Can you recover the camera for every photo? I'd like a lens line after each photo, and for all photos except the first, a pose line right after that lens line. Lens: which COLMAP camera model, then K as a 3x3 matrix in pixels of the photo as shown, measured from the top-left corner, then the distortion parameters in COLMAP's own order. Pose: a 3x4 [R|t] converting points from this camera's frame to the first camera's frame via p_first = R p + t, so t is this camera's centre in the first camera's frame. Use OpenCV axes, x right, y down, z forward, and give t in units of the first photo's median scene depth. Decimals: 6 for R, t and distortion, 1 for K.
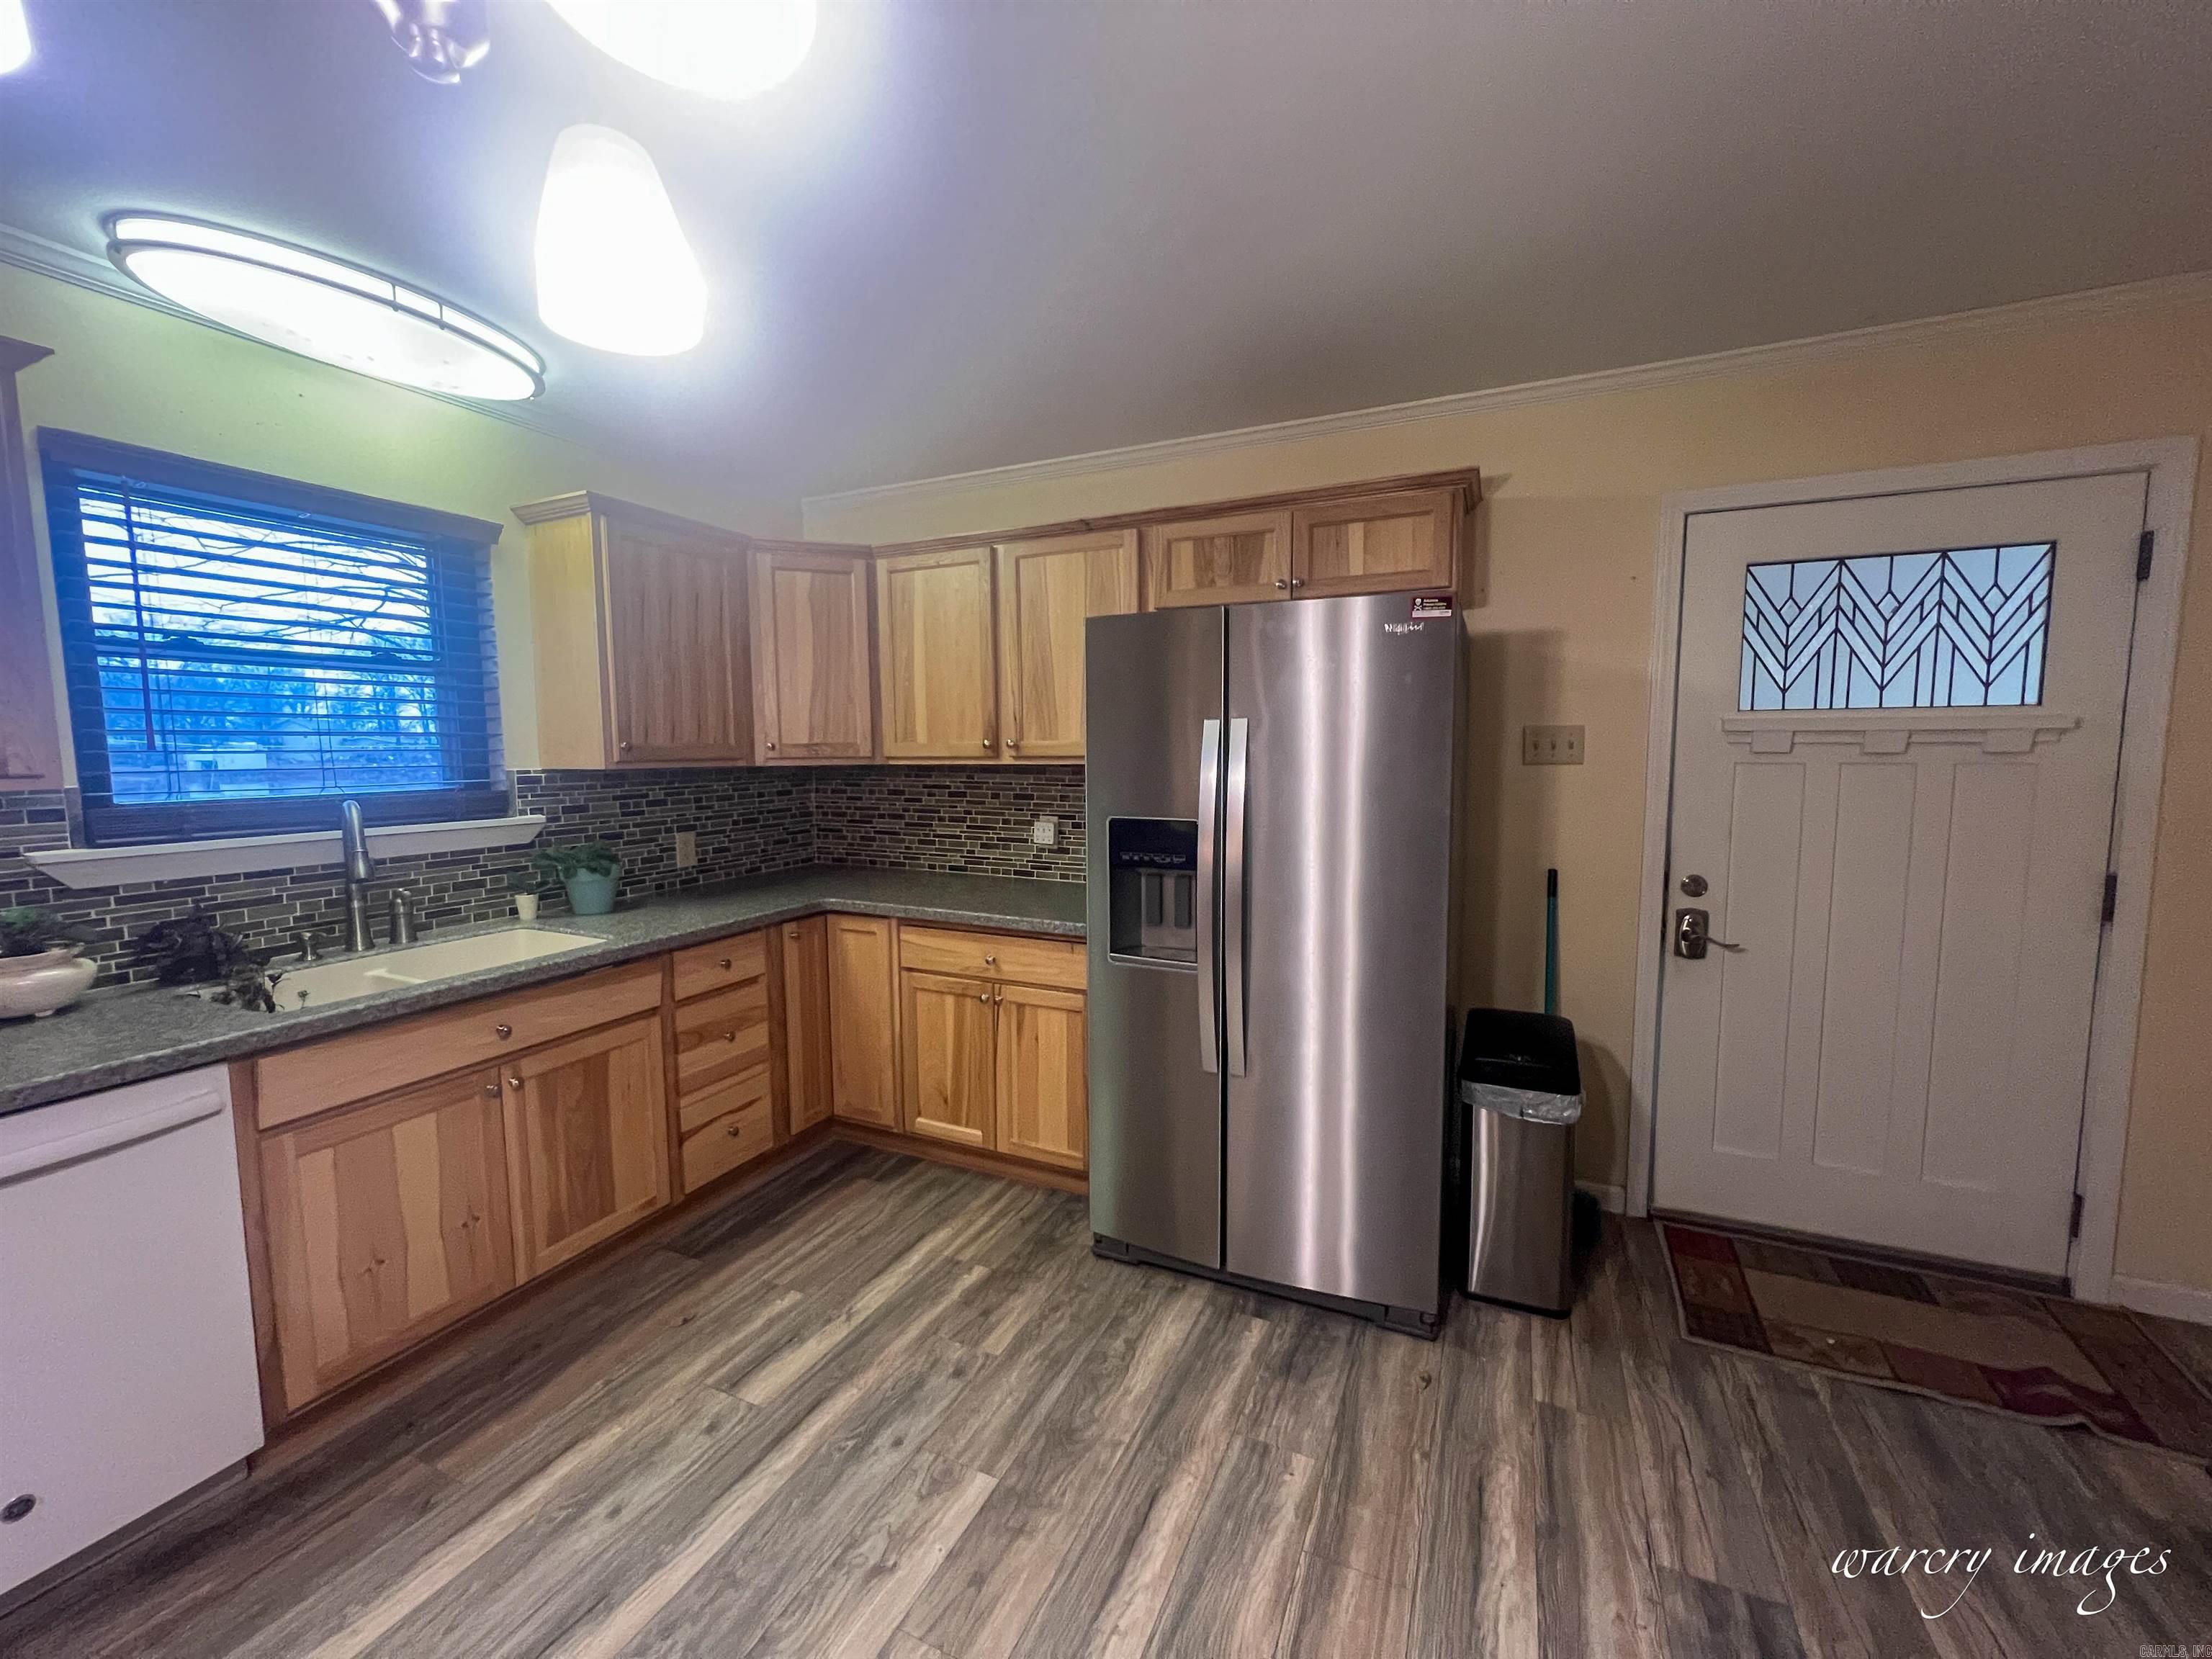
lens RADIAL K [[883.0, 0, 1110.9], [0, 883.0, 831.0], [0, 0, 1]] dist [-0.003924, 0.001216]
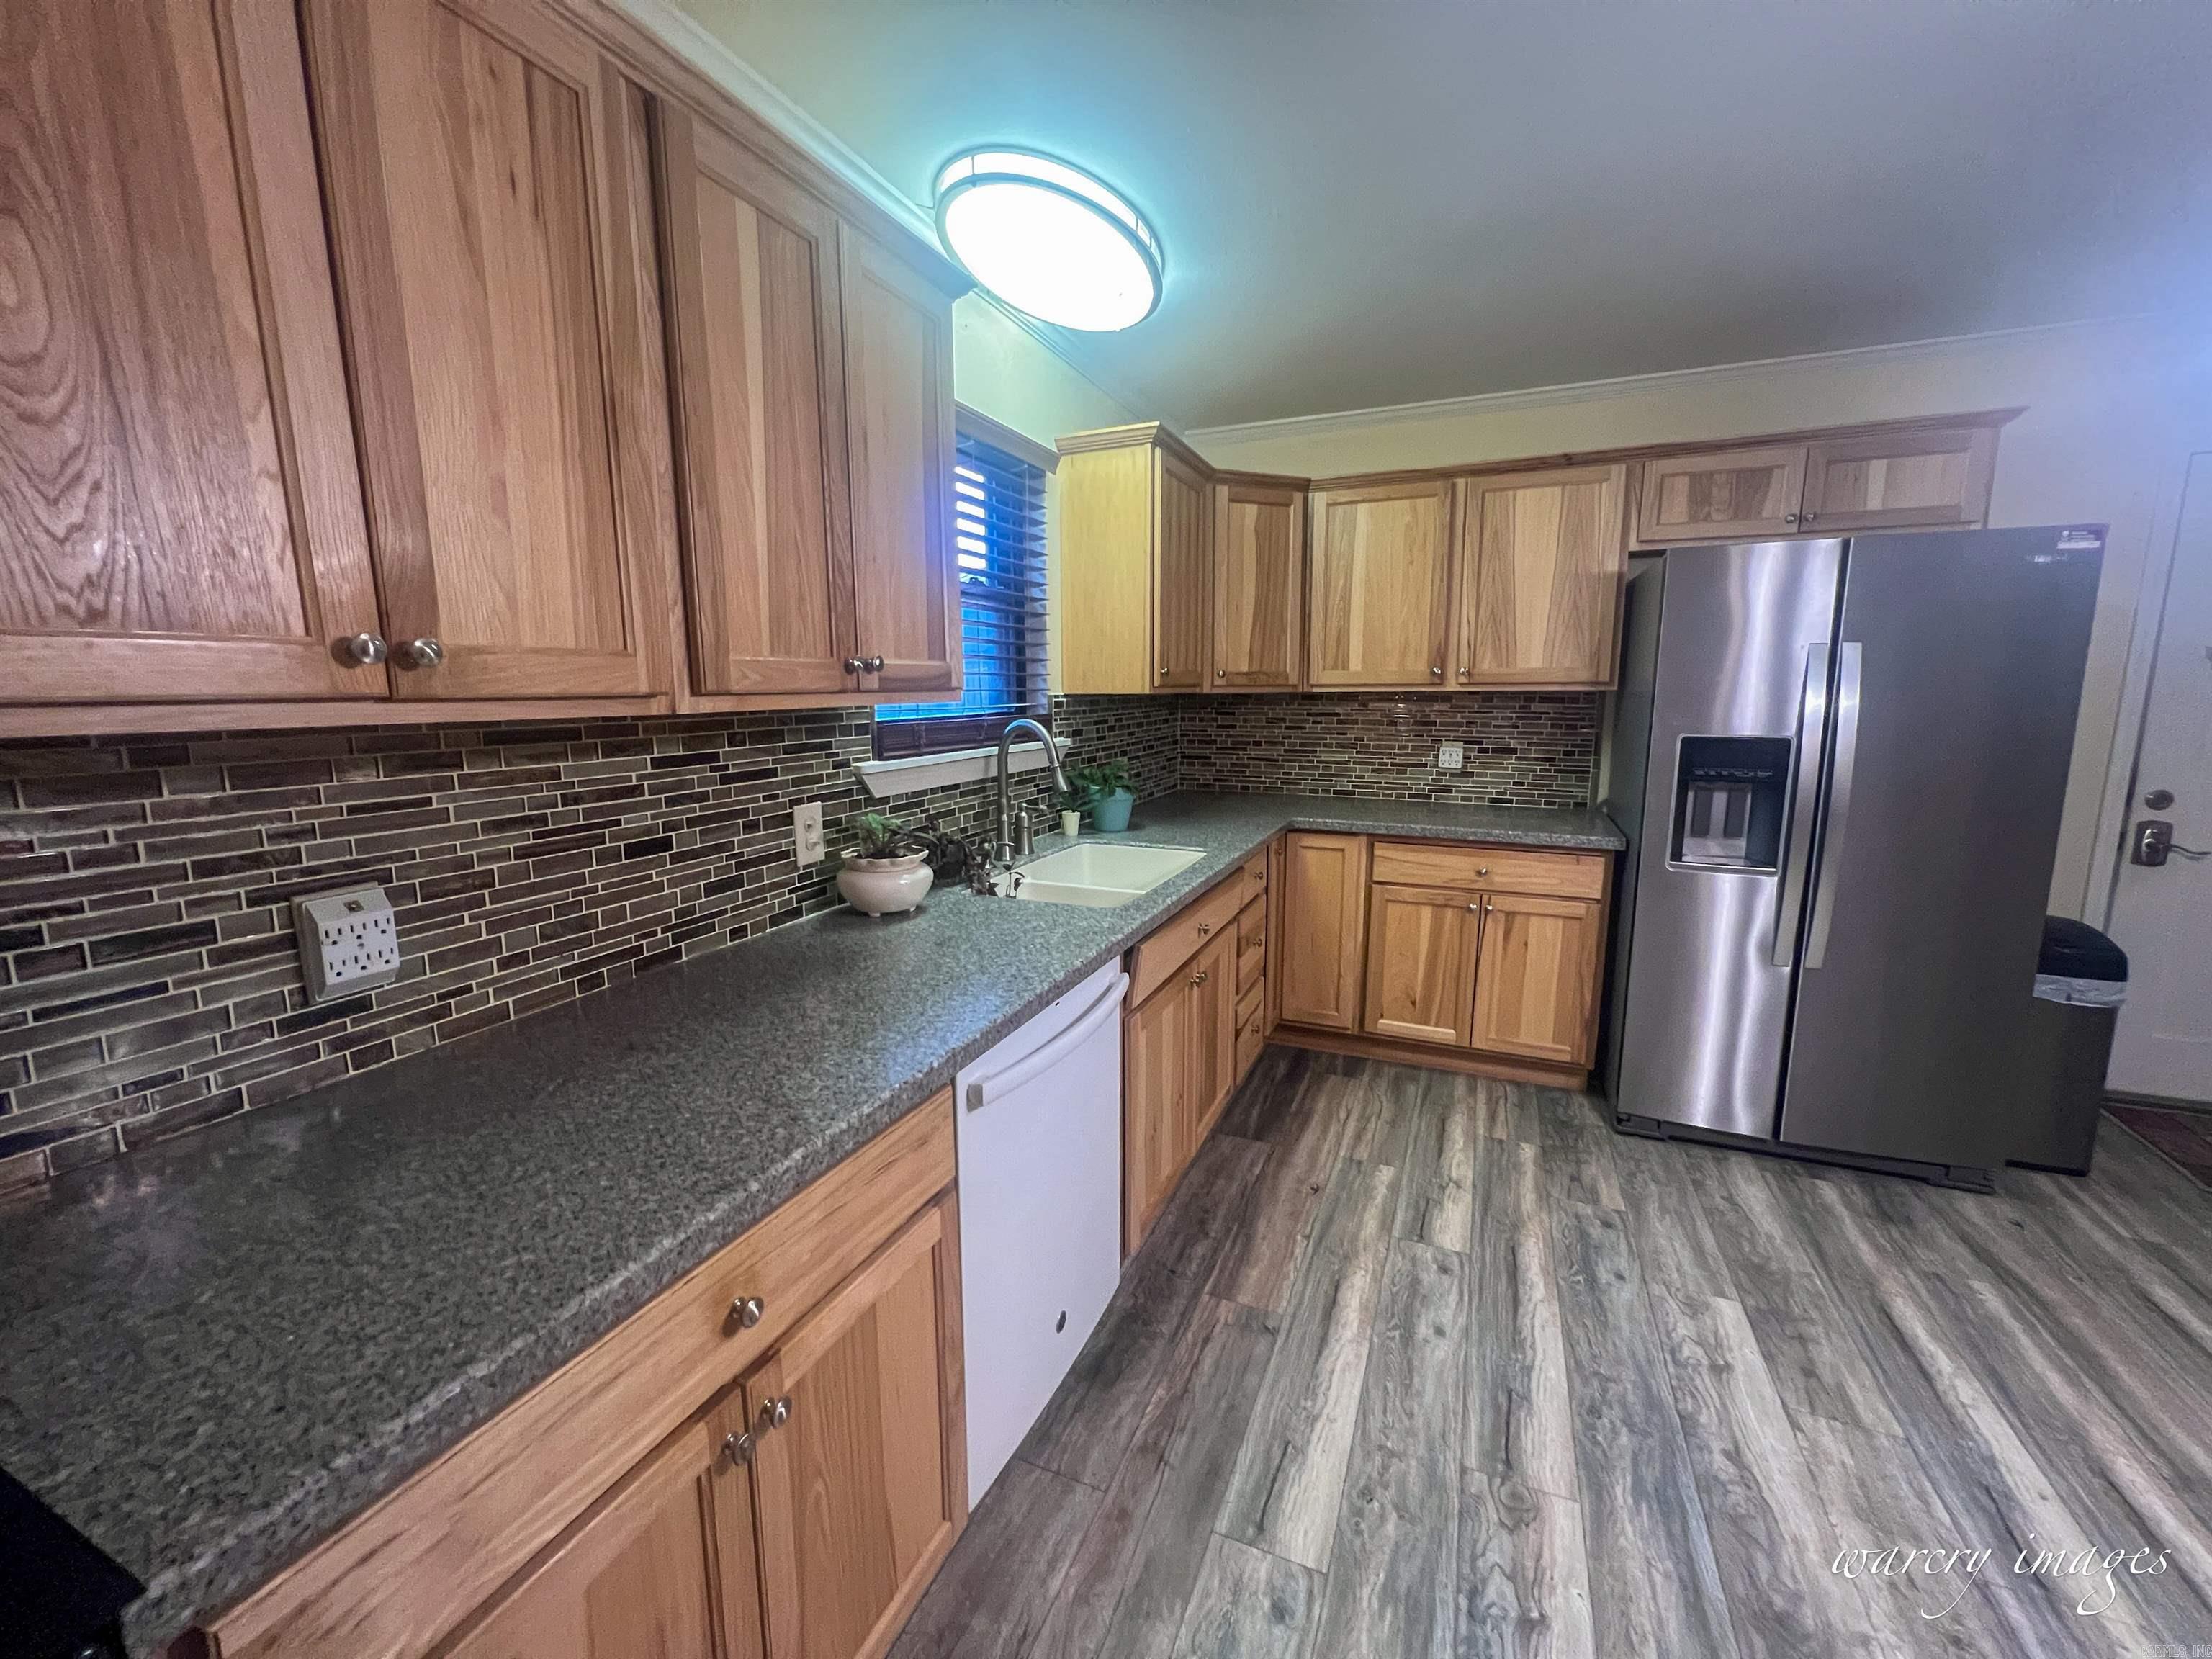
lens RADIAL K [[883.0, 0, 1096.7], [0, 883.0, 831.7], [0, 0, 1]] dist [-0.003924, 0.001216]
pose [[0.999758, -0.003359, 0.021751, -0.649588], [0.001920, 0.997827, 0.065863, 0.025277], [-0.021925, -0.065805, 0.997592, -0.064521]]
